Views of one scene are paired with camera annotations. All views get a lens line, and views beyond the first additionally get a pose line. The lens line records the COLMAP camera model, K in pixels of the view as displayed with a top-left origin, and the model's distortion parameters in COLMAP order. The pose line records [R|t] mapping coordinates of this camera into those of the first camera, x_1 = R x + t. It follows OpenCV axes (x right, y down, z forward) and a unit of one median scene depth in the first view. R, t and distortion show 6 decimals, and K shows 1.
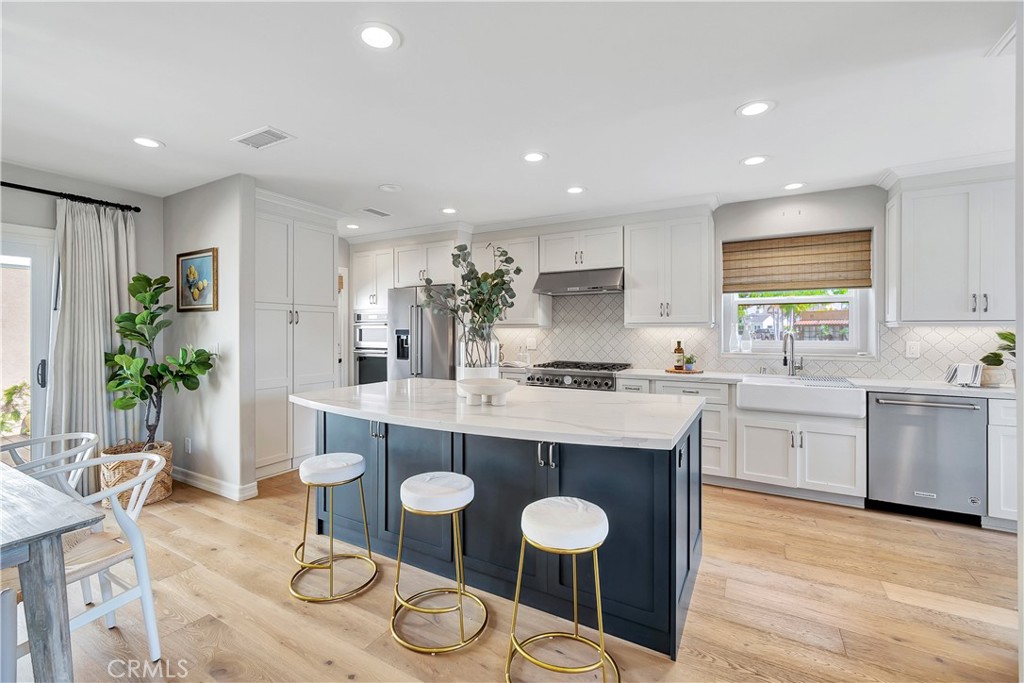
lens RADIAL K [[438.1, 0, 505.8], [0, 438.1, 333.6], [0, 0, 1]] dist [-0.009678, 0.000029]
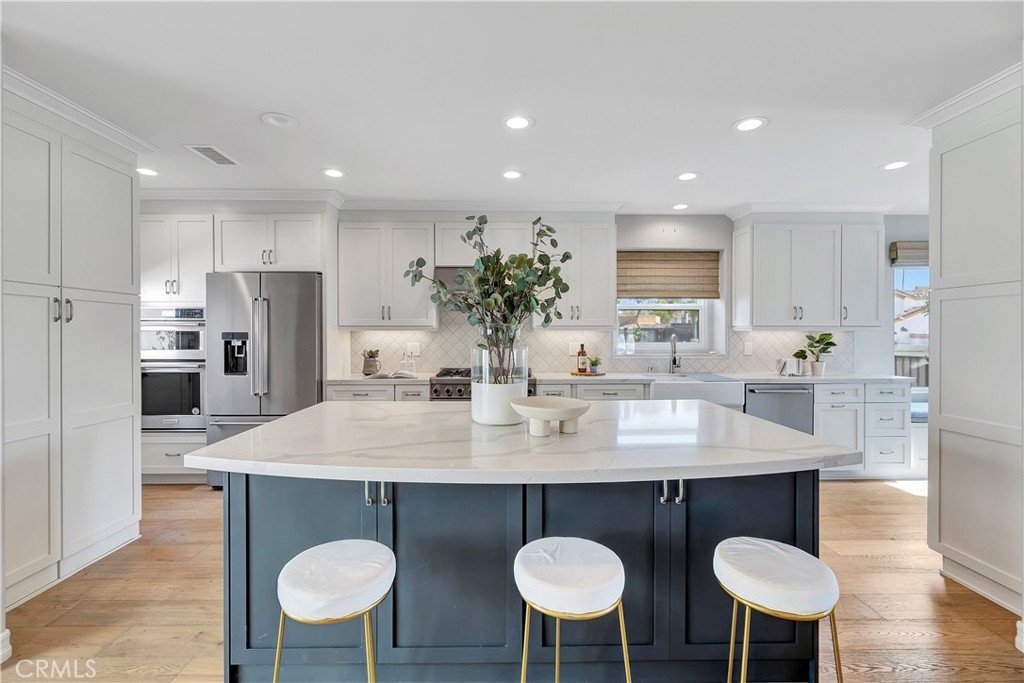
lens RADIAL K [[438.1, 0, 505.8], [0, 438.1, 333.6], [0, 0, 1]] dist [-0.009678, 0.000029]
pose [[0.858559, 0.000384, 0.512714, -0.313472], [0.003513, 0.999972, -0.006633, -0.001048], [-0.512702, 0.007496, 0.858534, 0.253899]]
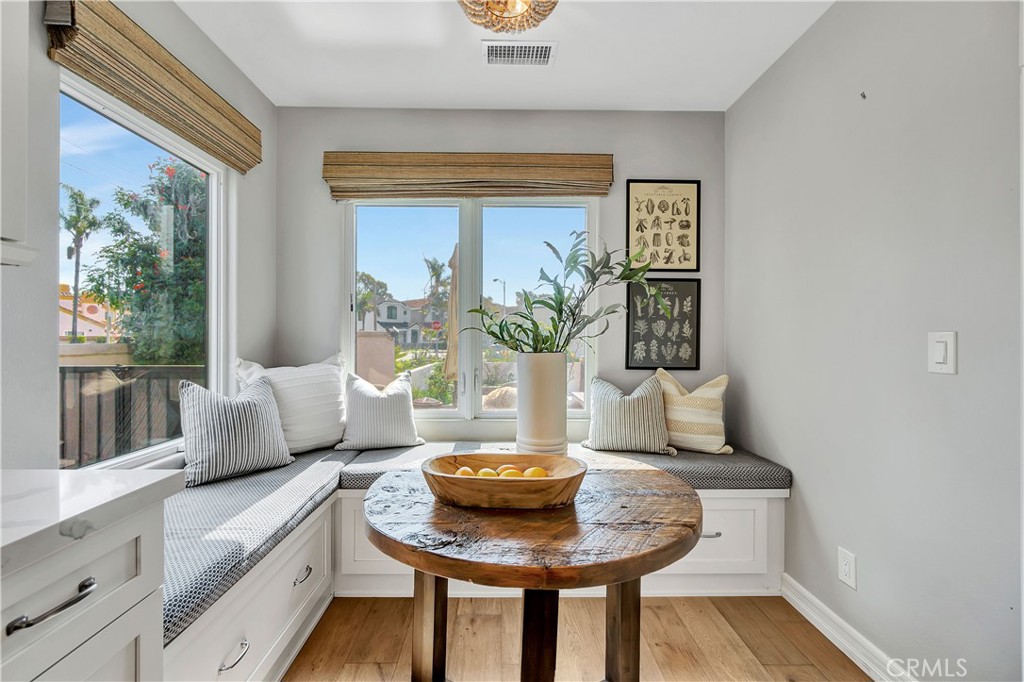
lens RADIAL K [[442.2, 0, 504.4], [0, 442.2, 340.5], [0, 0, 1]] dist [-0.000531, 0.000154]
pose [[-0.508623, -0.005504, 0.860972, 0.769548], [-0.001248, 0.999983, 0.005655, 0.027315], [-0.860988, 0.001802, -0.508622, 0.618430]]
